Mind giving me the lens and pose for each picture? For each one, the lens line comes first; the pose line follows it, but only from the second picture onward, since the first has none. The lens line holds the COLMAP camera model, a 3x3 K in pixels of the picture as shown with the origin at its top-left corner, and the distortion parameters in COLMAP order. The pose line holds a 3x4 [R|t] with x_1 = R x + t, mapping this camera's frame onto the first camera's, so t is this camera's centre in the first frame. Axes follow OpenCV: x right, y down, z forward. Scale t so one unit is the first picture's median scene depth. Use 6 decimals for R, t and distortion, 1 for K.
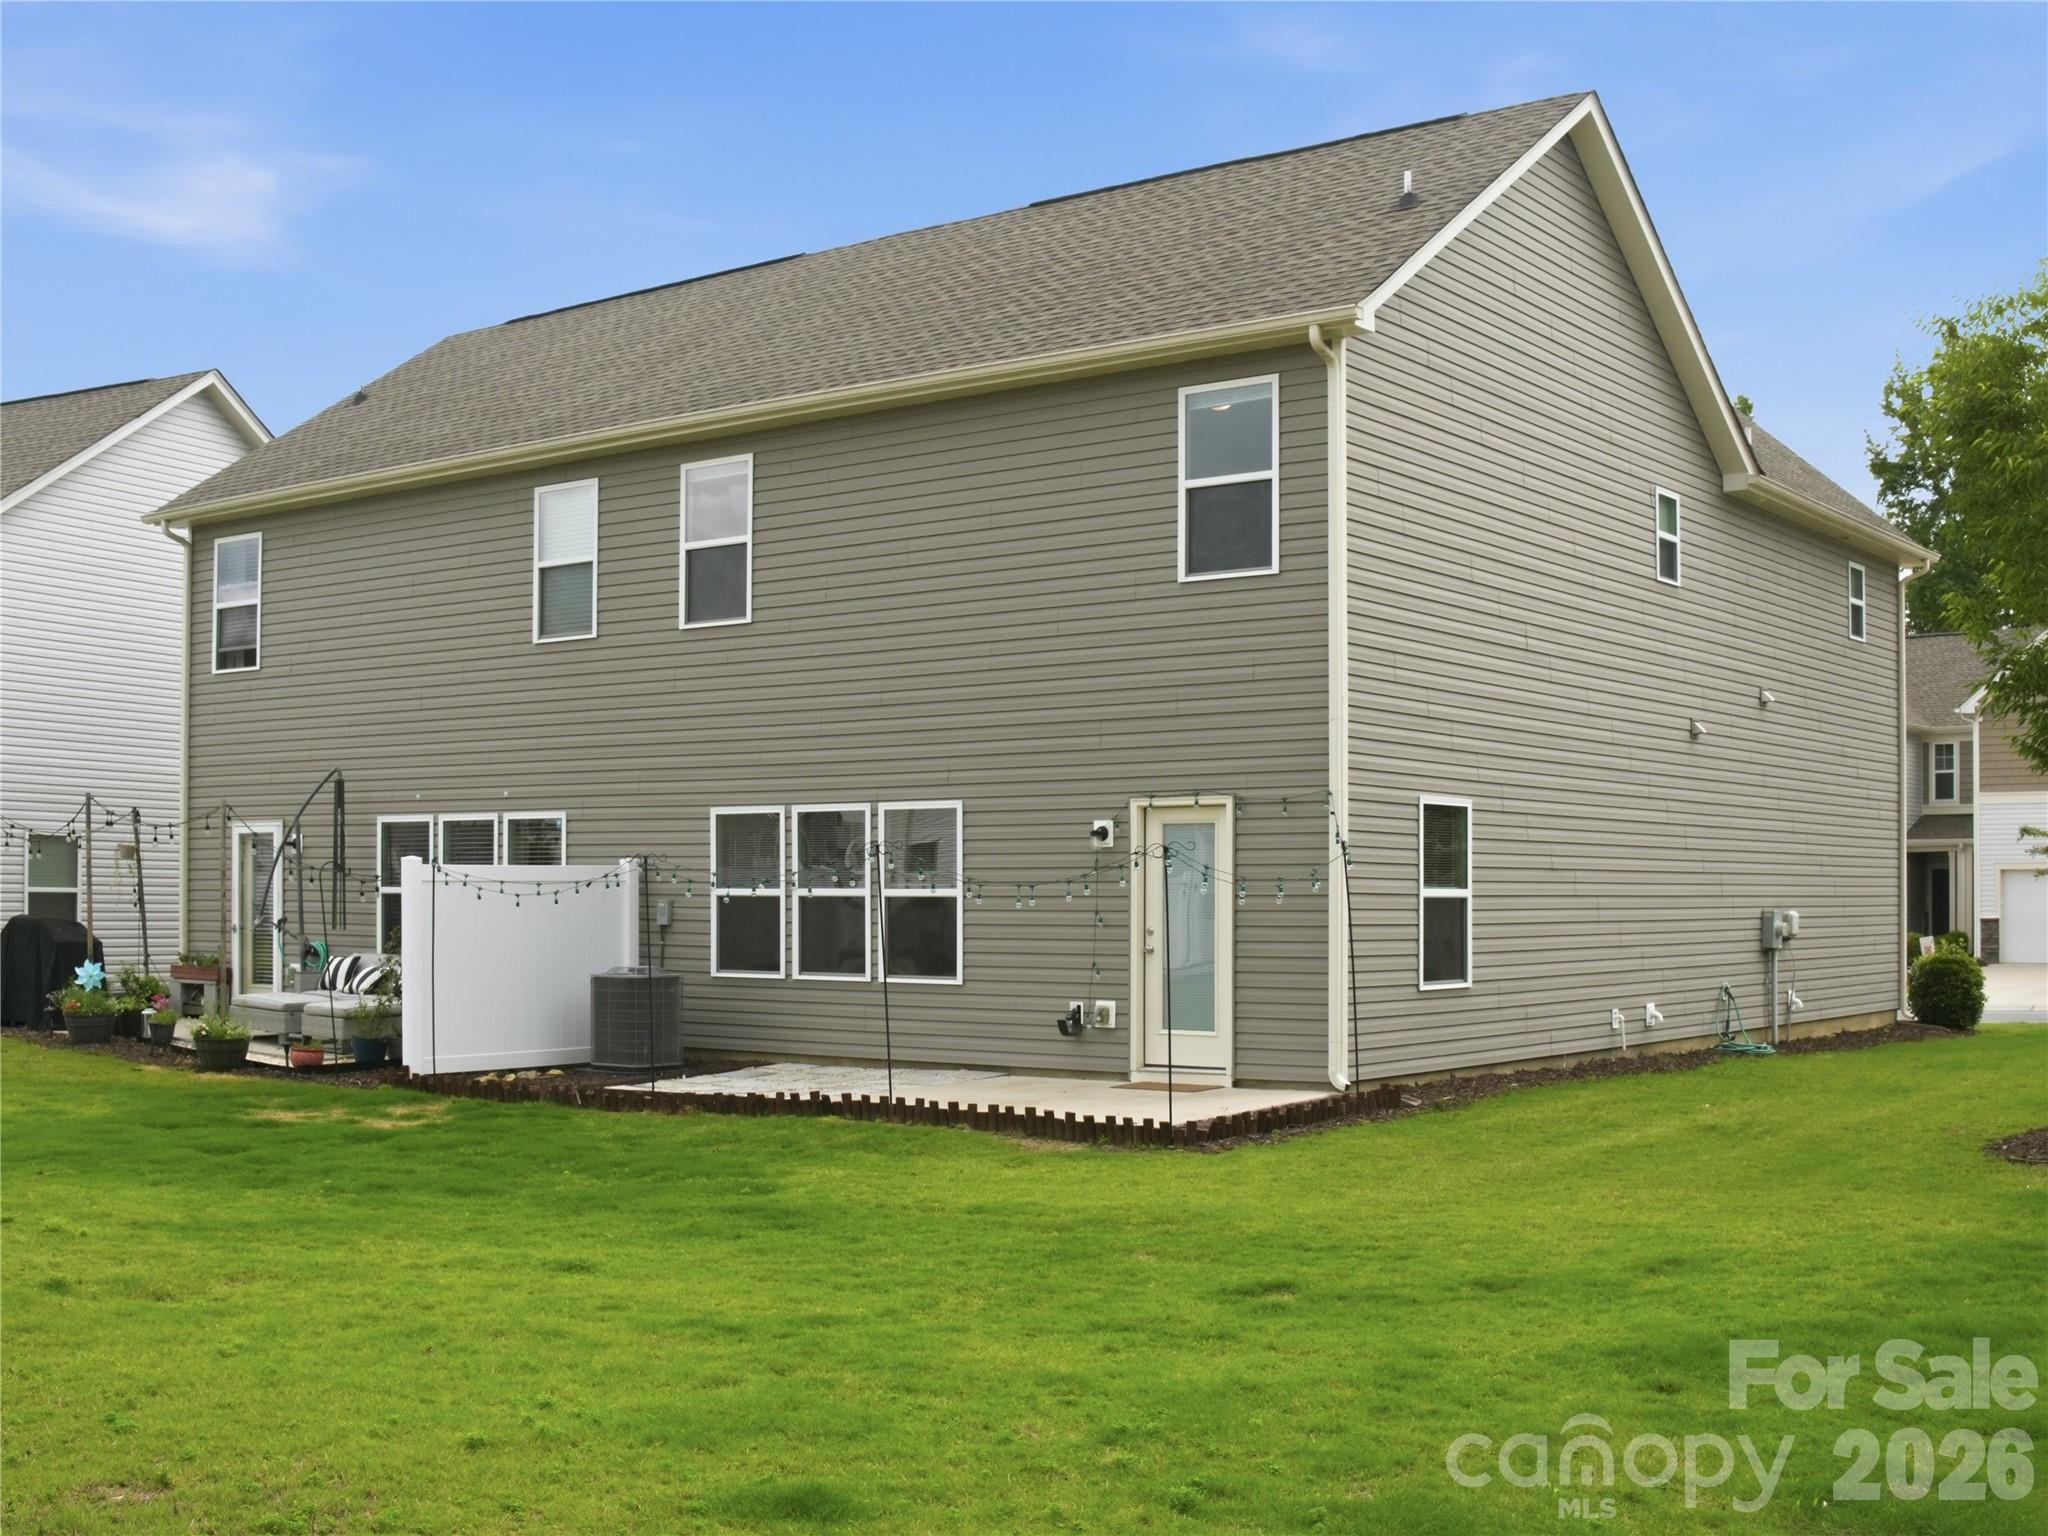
lens RADIAL K [[2341.7, 0, 969.5], [0, 2341.7, 770.7], [0, 0, 1]] dist [-0.207086, 0.242507]
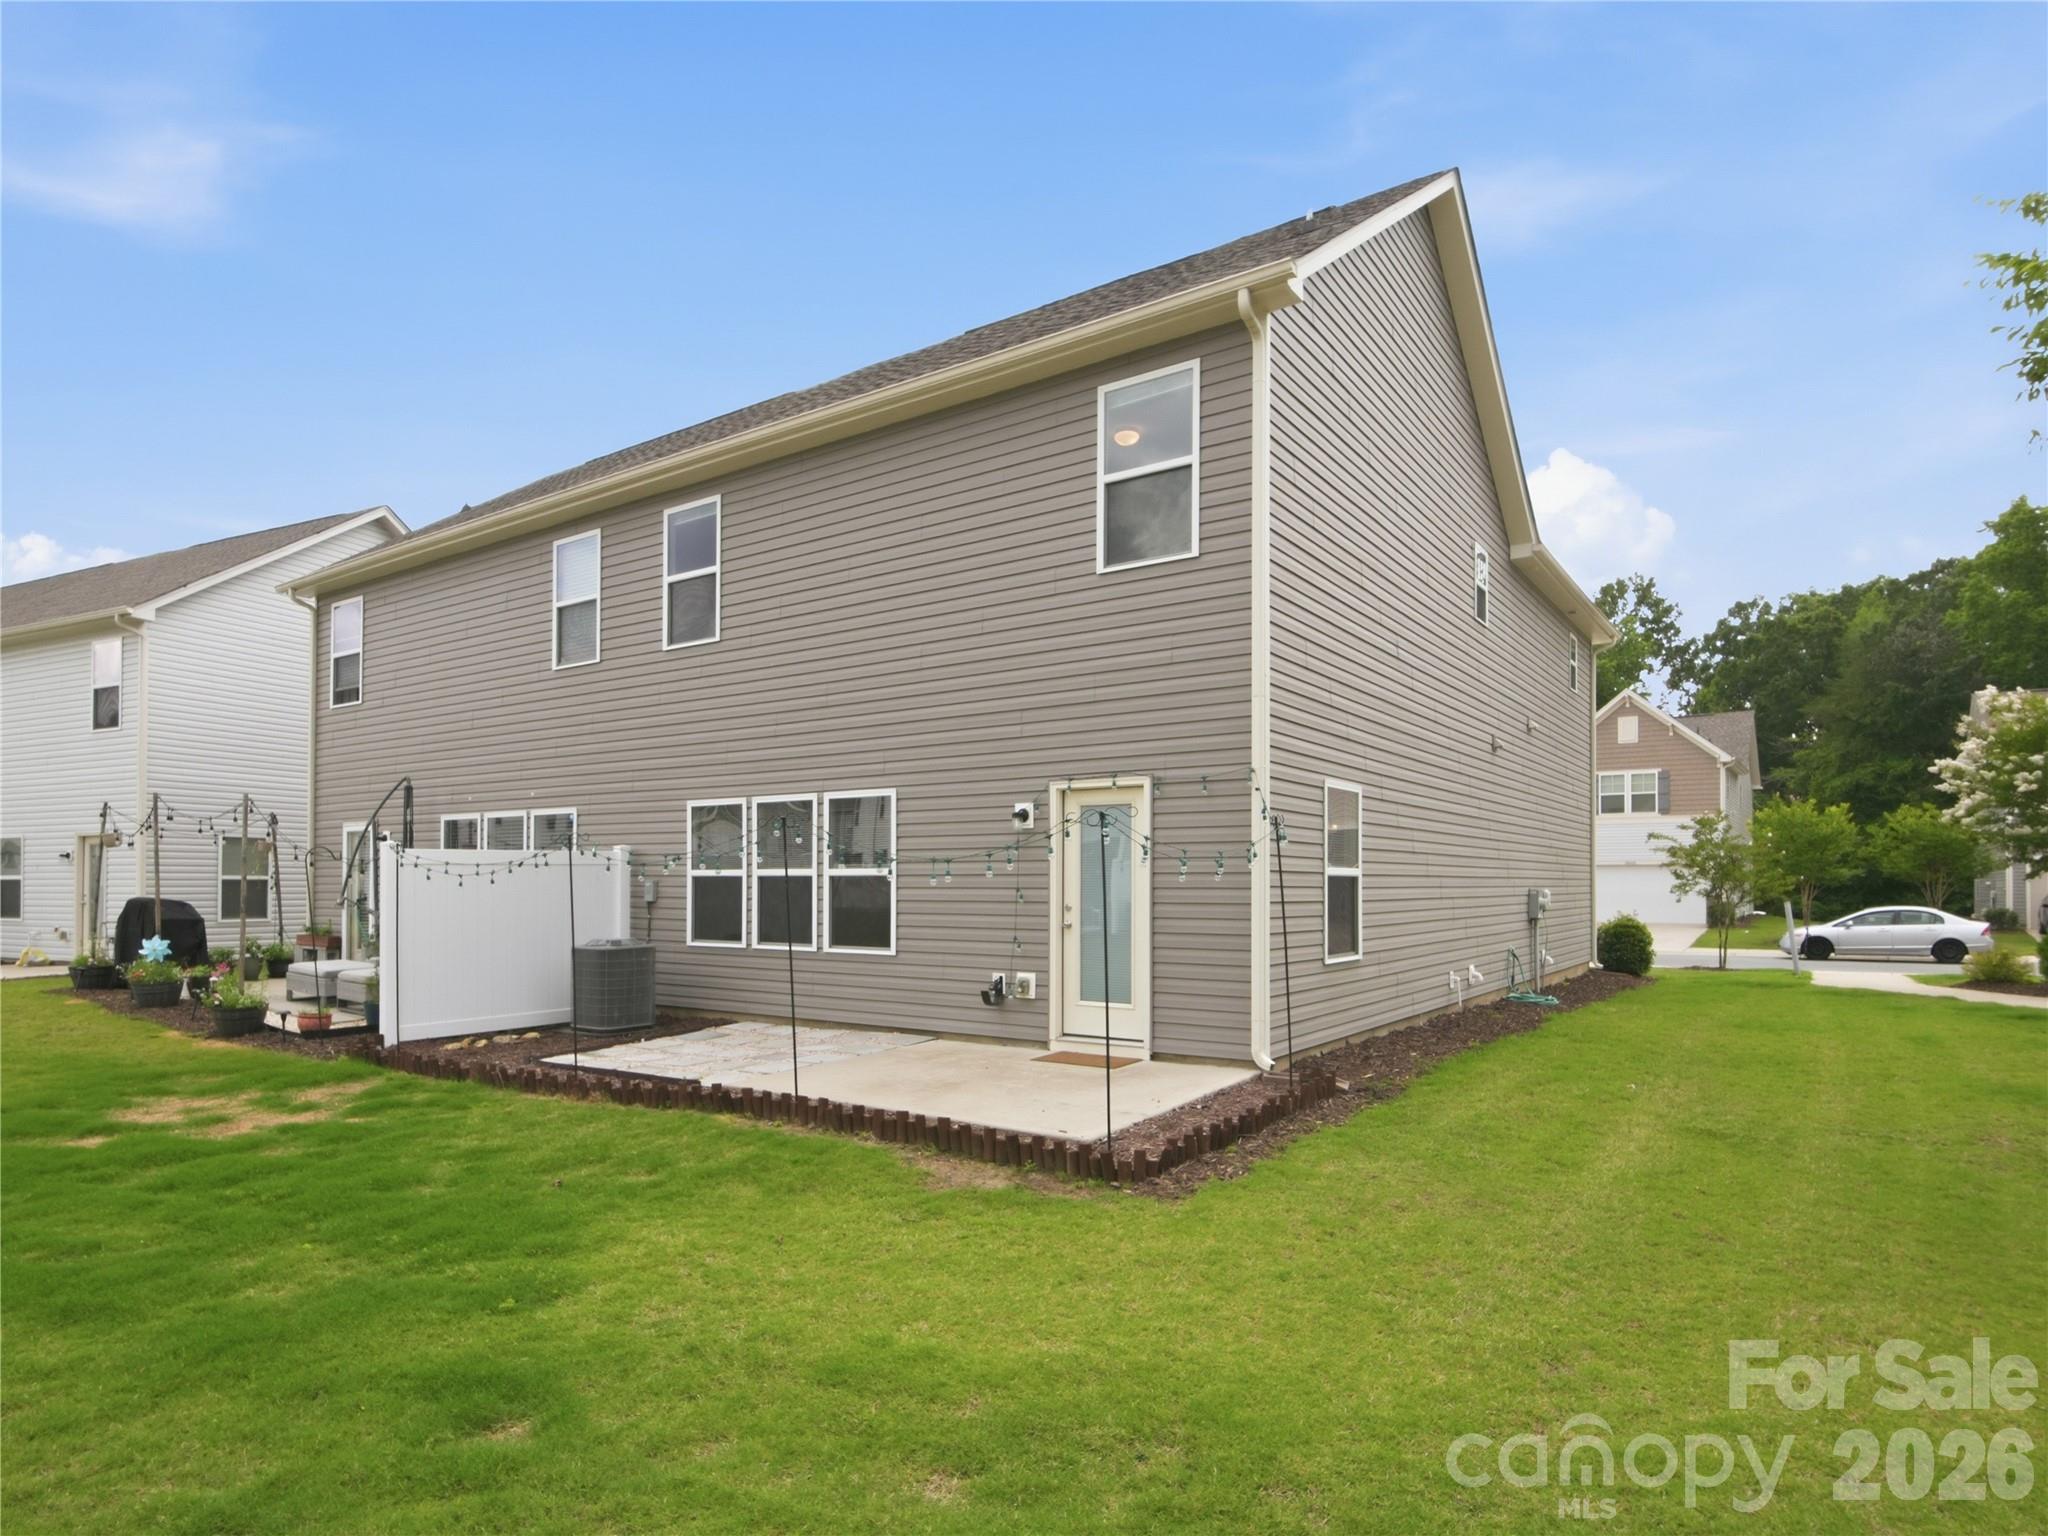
lens RADIAL K [[1131.8, 0, 1020.1], [0, 1131.8, 851.7], [0, 0, 1]] dist [-0.000416, -0.000264]
pose [[0.998032, 0.000112, 0.062700, 0.022960], [-0.001795, 0.999639, 0.026799, 0.029289], [-0.062674, -0.026859, 0.997673, 0.482468]]
